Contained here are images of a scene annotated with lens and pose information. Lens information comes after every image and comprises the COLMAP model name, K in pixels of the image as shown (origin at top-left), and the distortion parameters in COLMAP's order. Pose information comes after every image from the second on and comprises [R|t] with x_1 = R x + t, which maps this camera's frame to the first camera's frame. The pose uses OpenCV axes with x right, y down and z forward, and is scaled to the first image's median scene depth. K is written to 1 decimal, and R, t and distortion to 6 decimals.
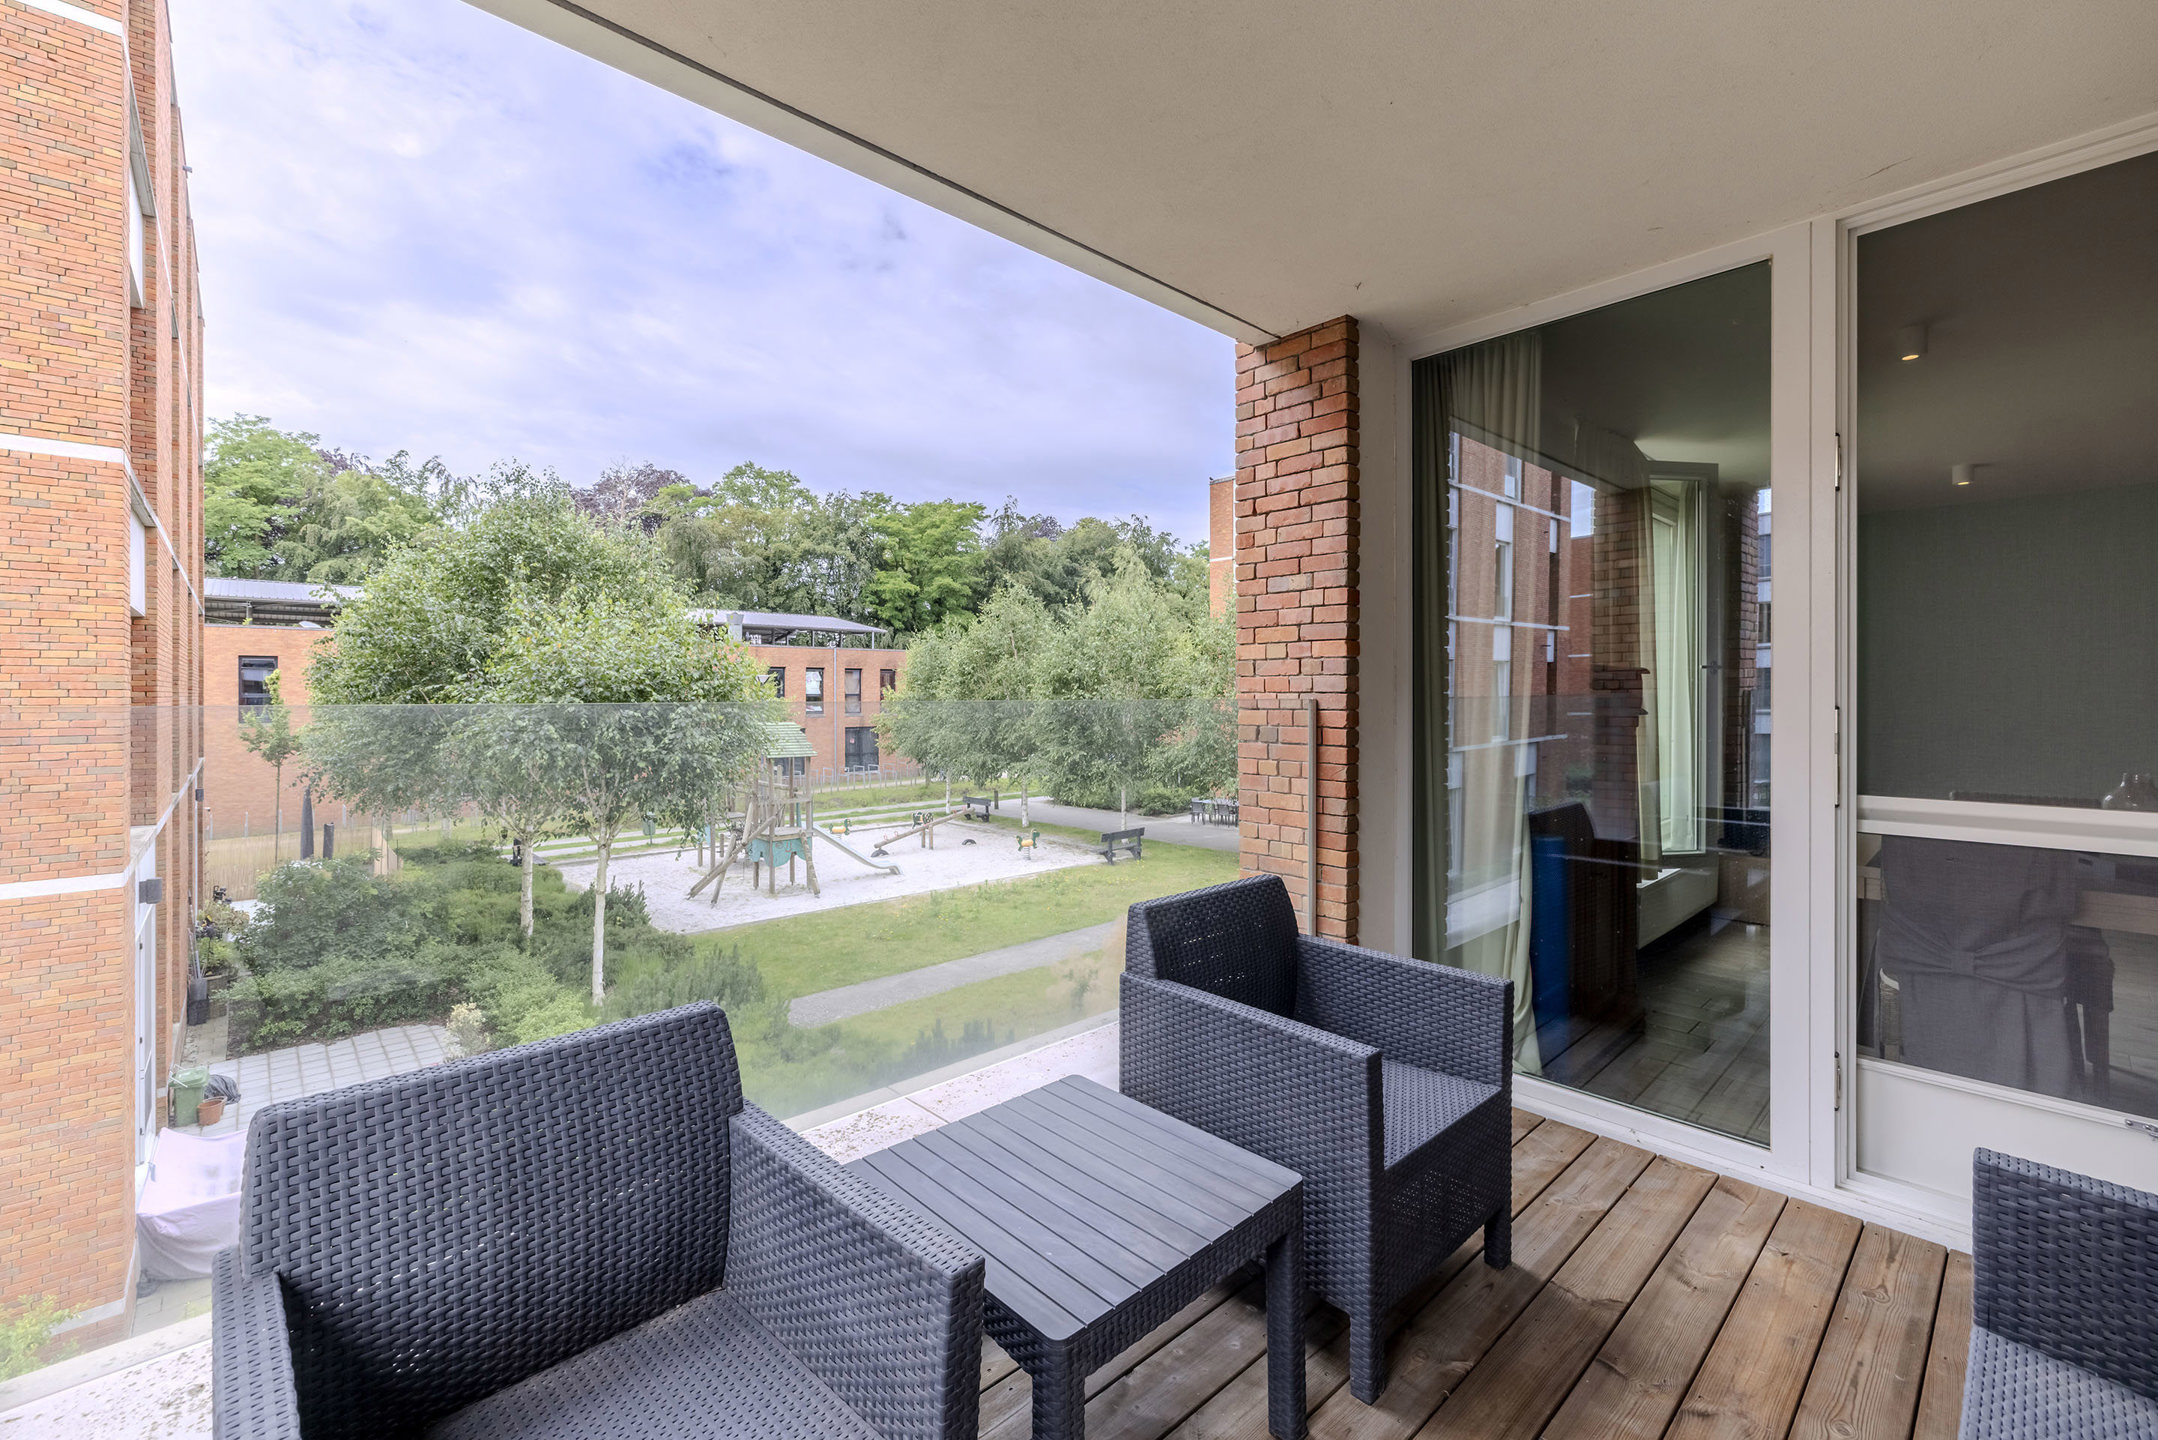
lens RADIAL K [[899.7, 0, 1067.0], [0, 899.7, 711.7], [0, 0, 1]] dist [0.002275, 0.000253]
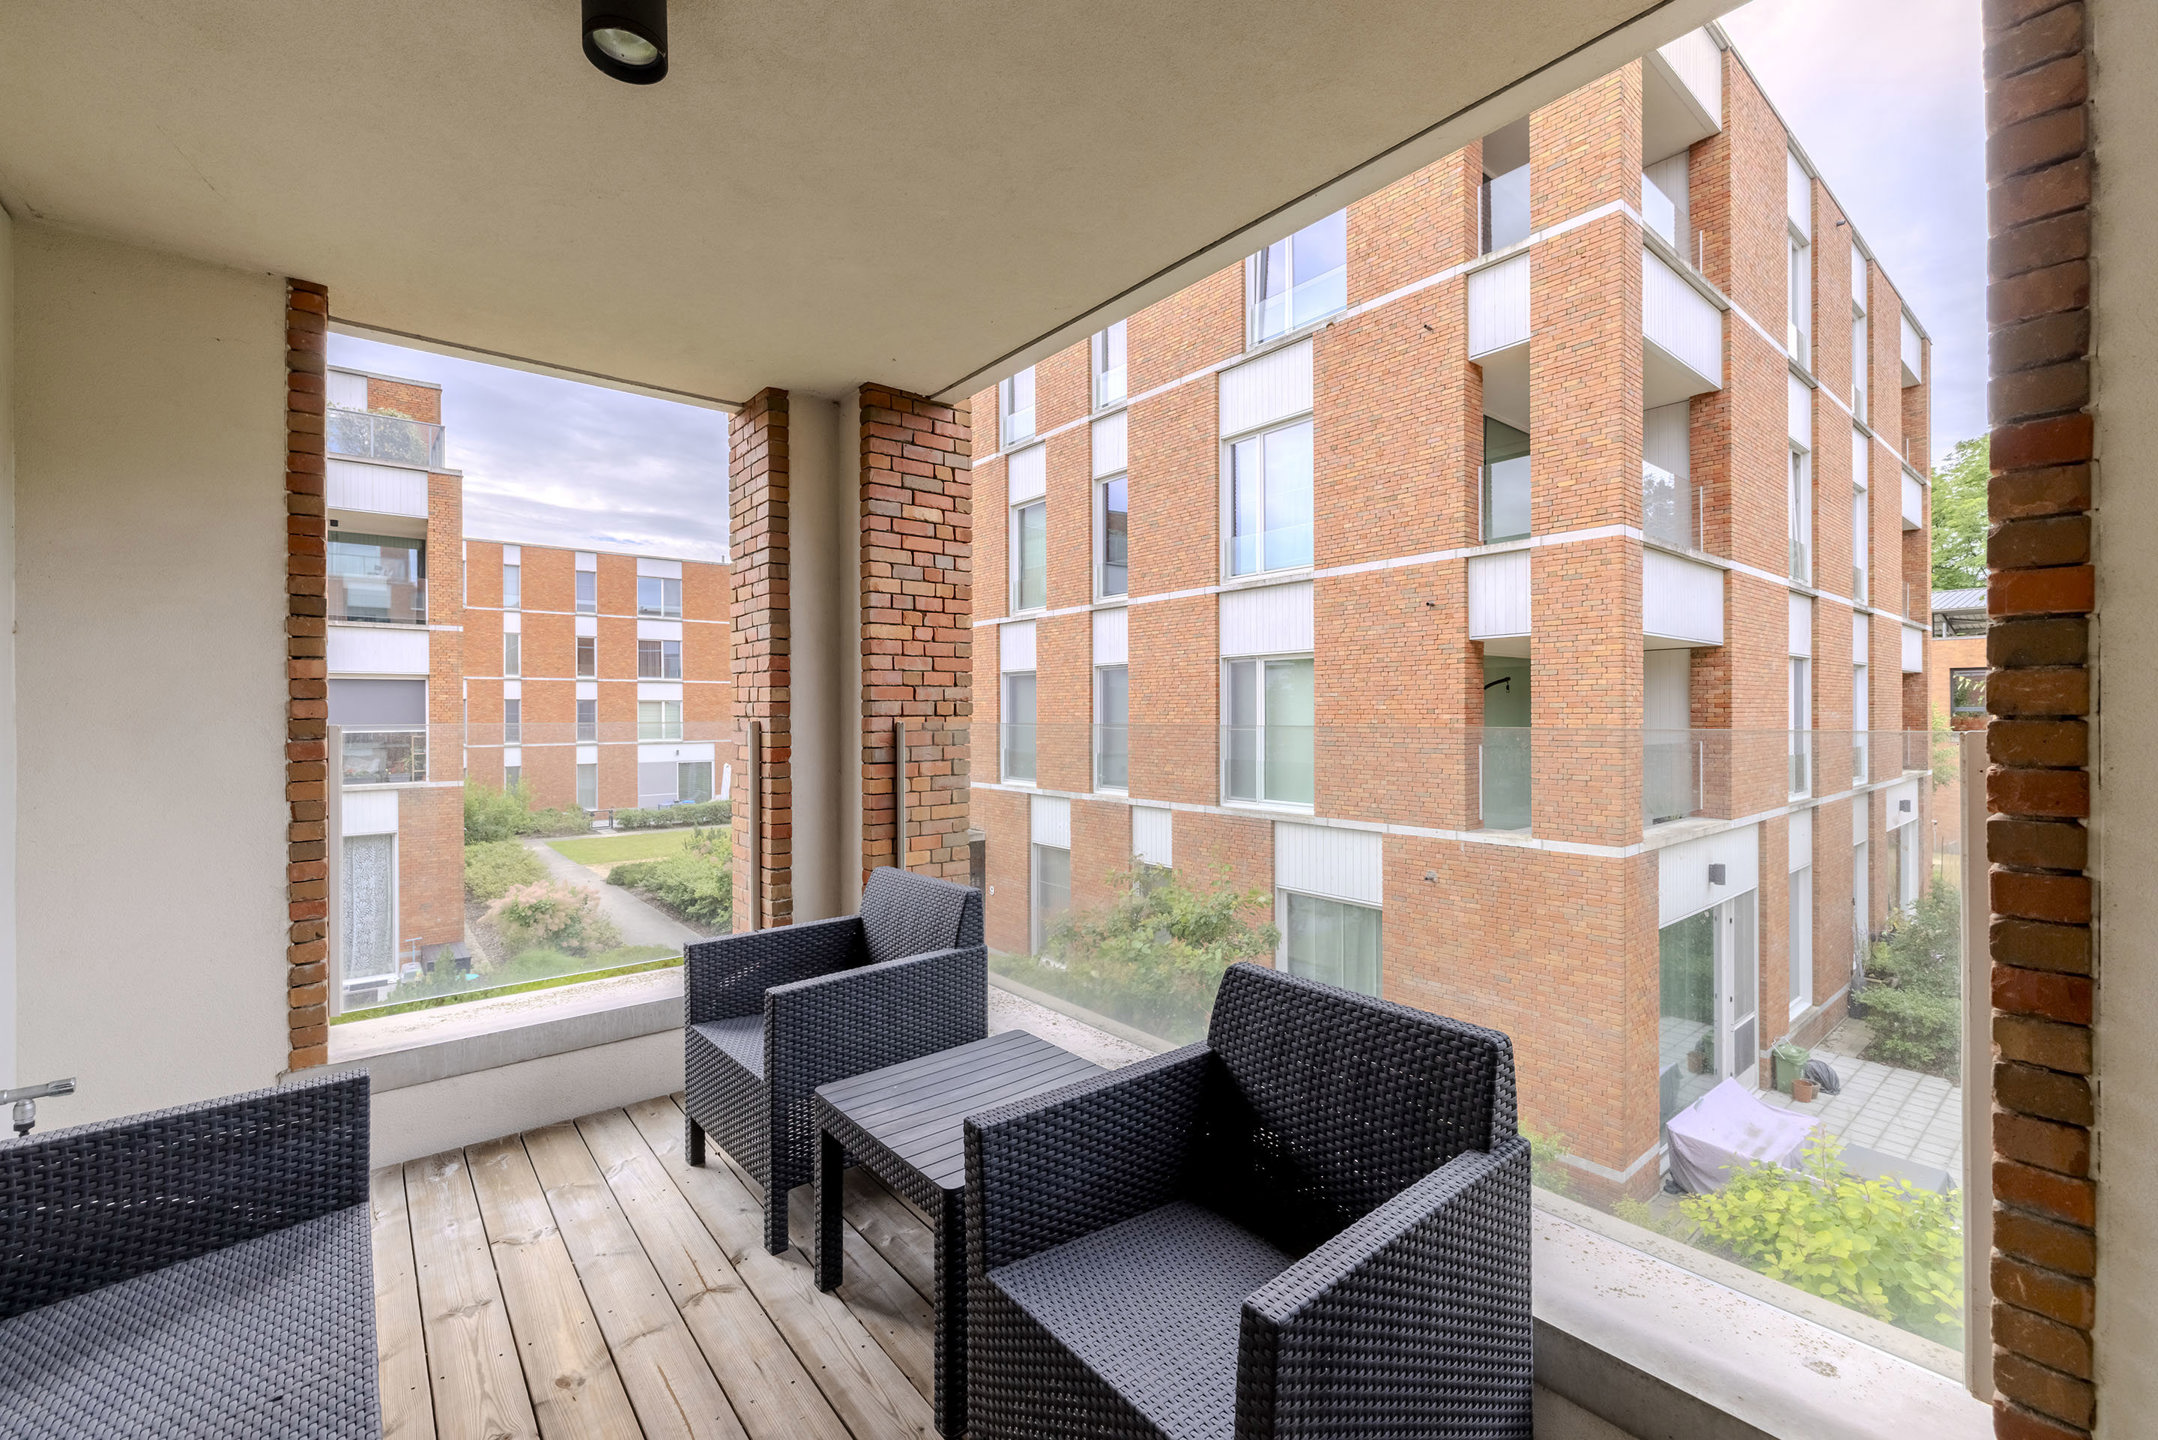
lens RADIAL K [[899.7, 0, 1075.6], [0, 899.7, 717.3], [0, 0, 1]] dist [0.002275, 0.000253]
pose [[-0.052288, 0.000922, -0.998632, 0.175817], [-0.007931, 0.999968, 0.001338, -0.003308], [0.998601, 0.007990, -0.052279, 0.163831]]
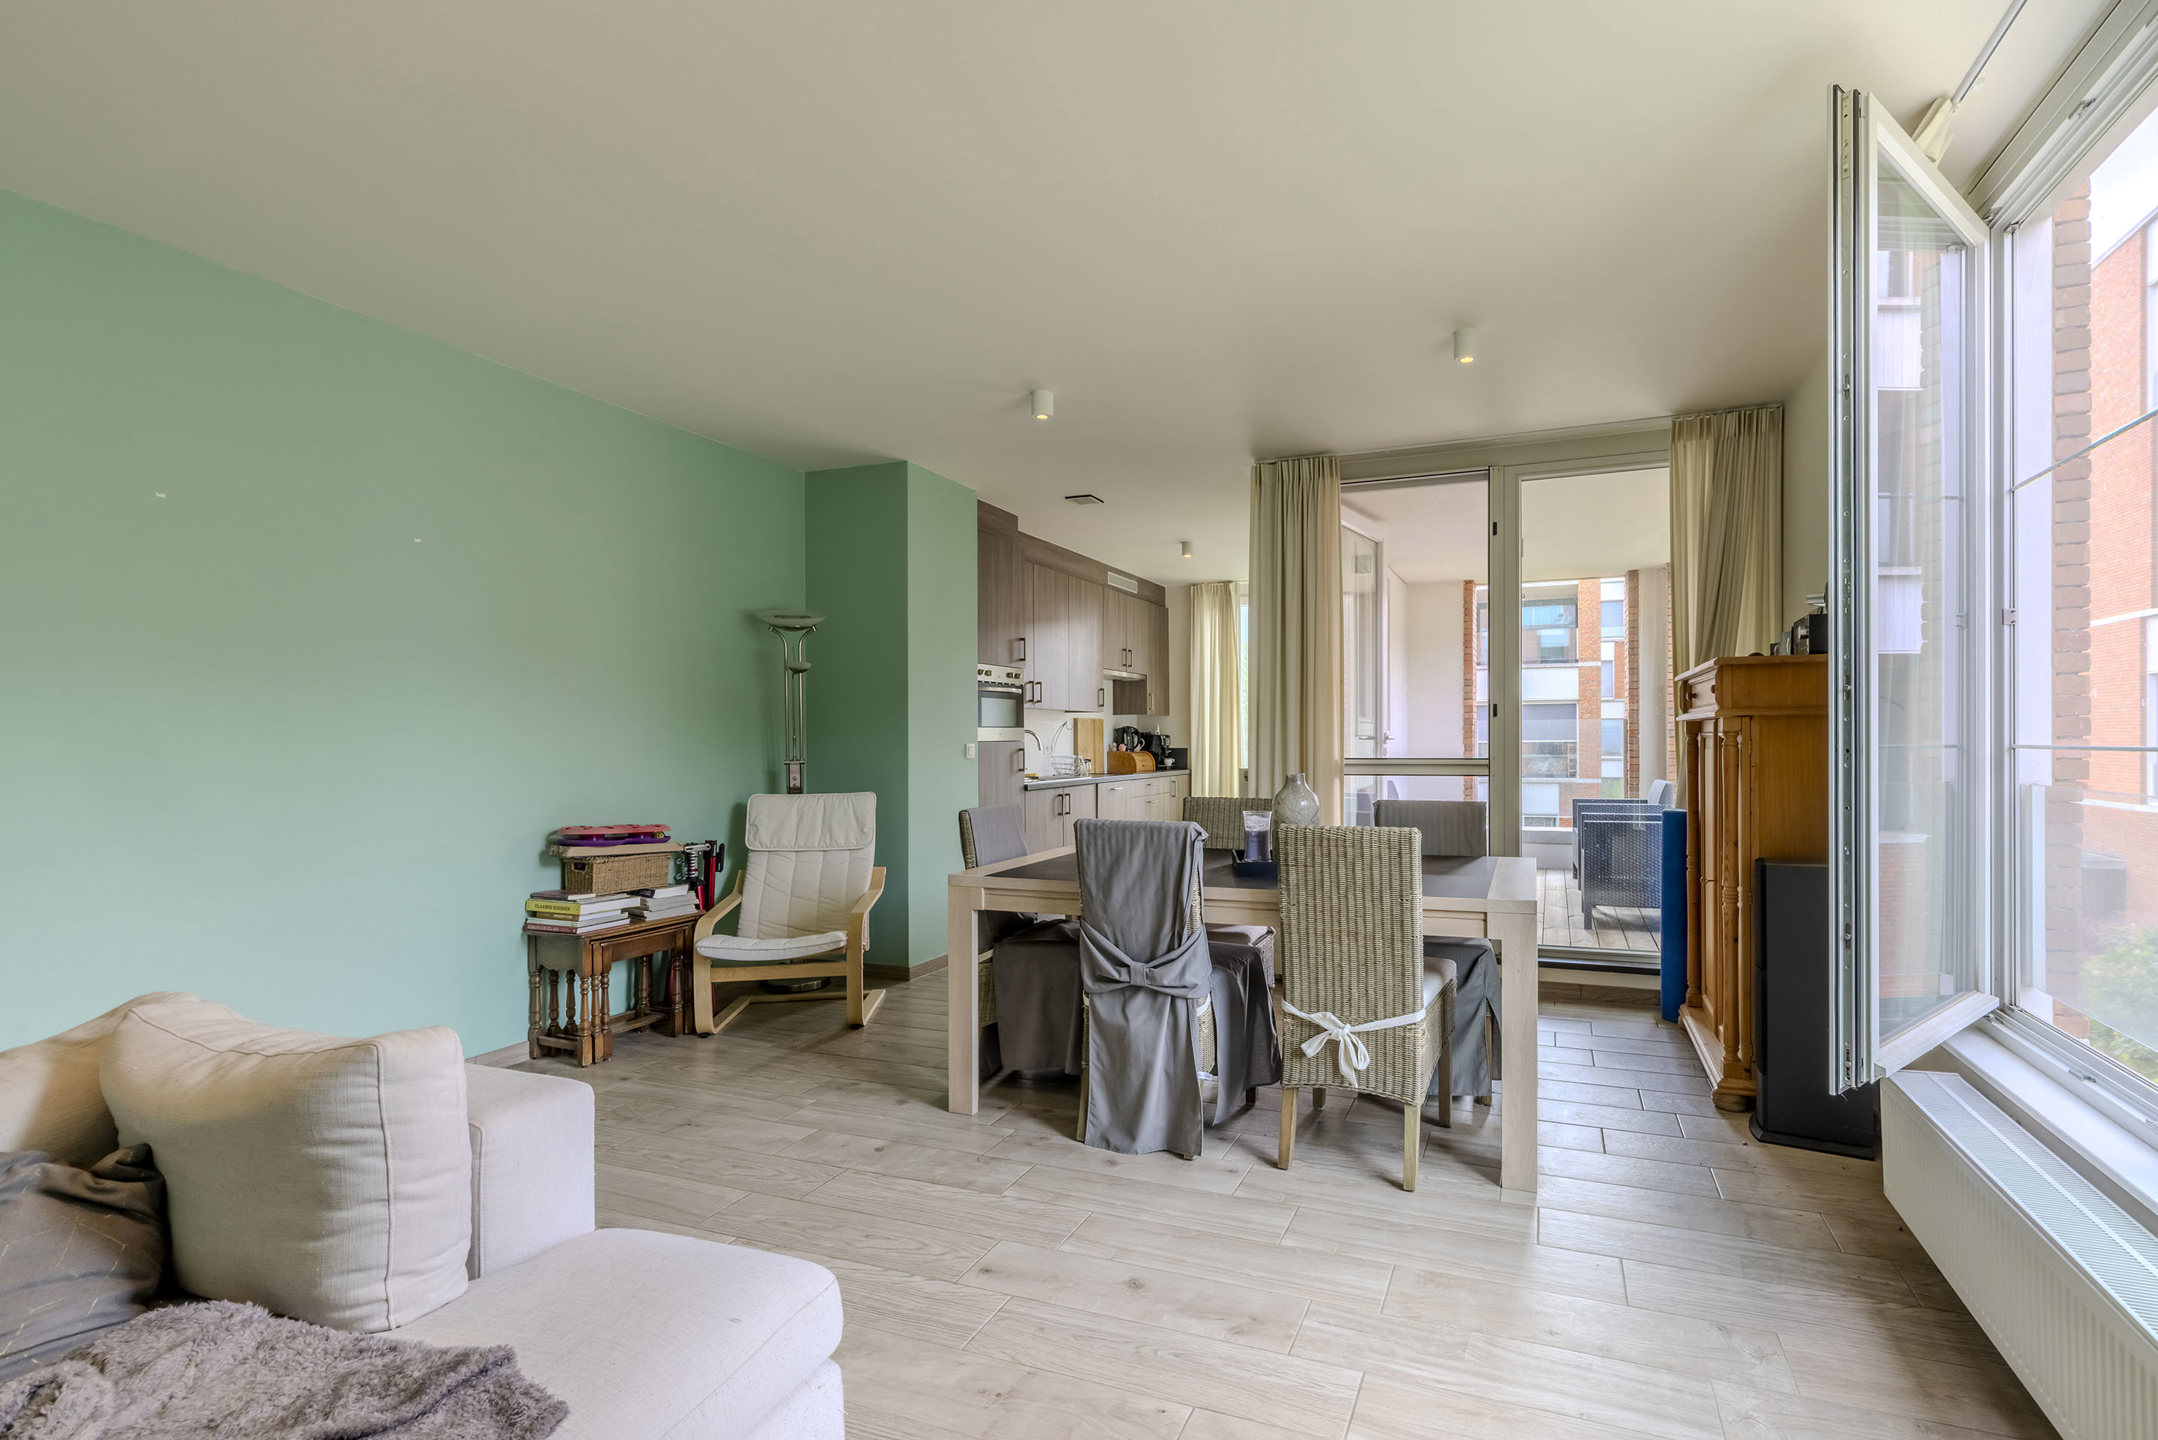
lens RADIAL K [[951.7, 0, 1208.3], [0, 951.7, 742.7], [0, 0, 1]] dist [0.000571, 0.000156]
pose [[-0.883481, 0.007947, -0.468400, 0.257898], [0.001405, 0.999897, 0.014313, -0.002072], [0.468465, 0.011987, -0.883401, 0.258790]]
